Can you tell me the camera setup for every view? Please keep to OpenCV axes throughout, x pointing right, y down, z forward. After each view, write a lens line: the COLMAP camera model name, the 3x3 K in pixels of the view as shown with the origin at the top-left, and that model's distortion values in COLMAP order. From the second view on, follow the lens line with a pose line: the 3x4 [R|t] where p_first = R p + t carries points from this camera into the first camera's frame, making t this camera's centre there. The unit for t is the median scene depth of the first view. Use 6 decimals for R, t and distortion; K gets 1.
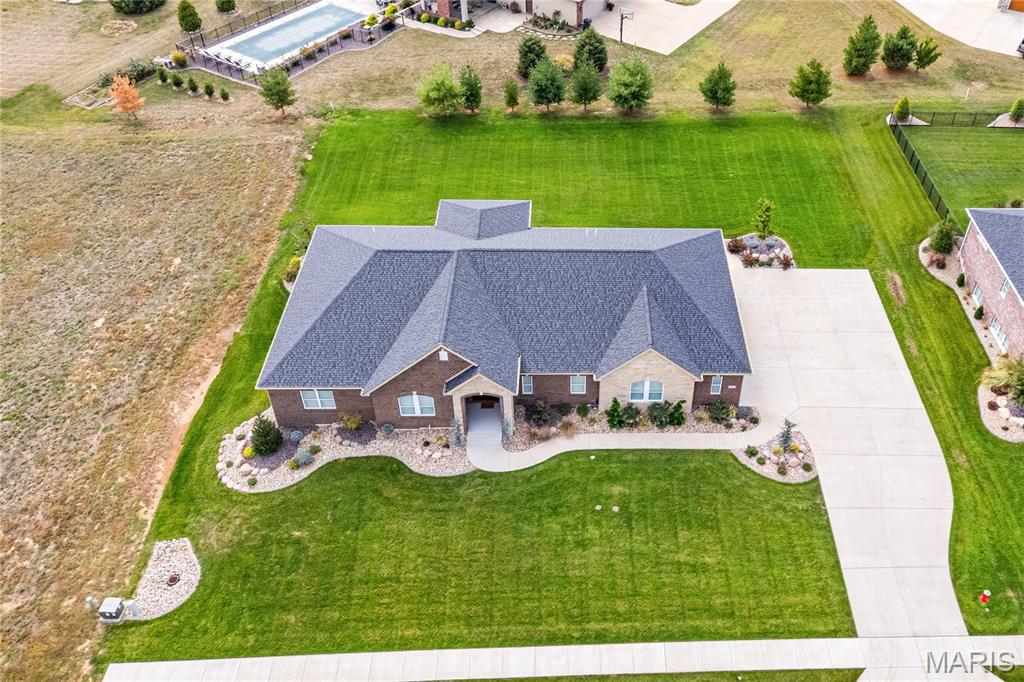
lens RADIAL K [[888.2, 0, 564.6], [0, 888.2, 304.1], [0, 0, 1]] dist [0.070017, -0.077464]
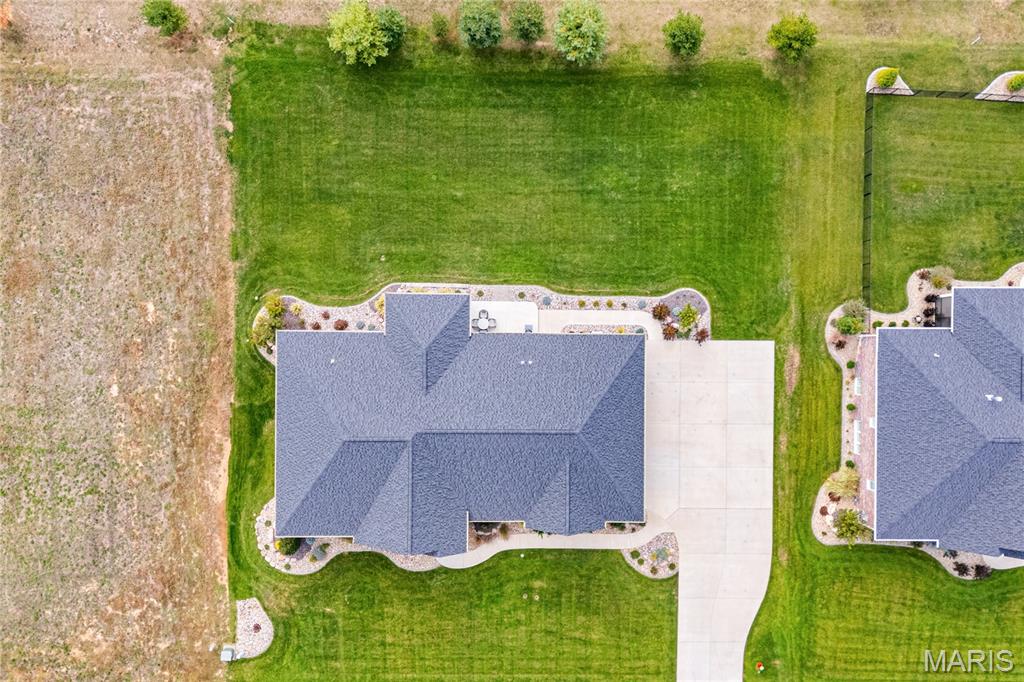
lens RADIAL K [[798.3, 0, 491.9], [0, 798.3, 344.1], [0, 0, 1]] dist [0.044468, -0.013530]
pose [[0.999878, 0.000271, -0.015590, 0.003051], [0.011865, 0.635539, 0.771977, -0.998403], [0.010117, -0.772069, 0.635459, 0.439089]]
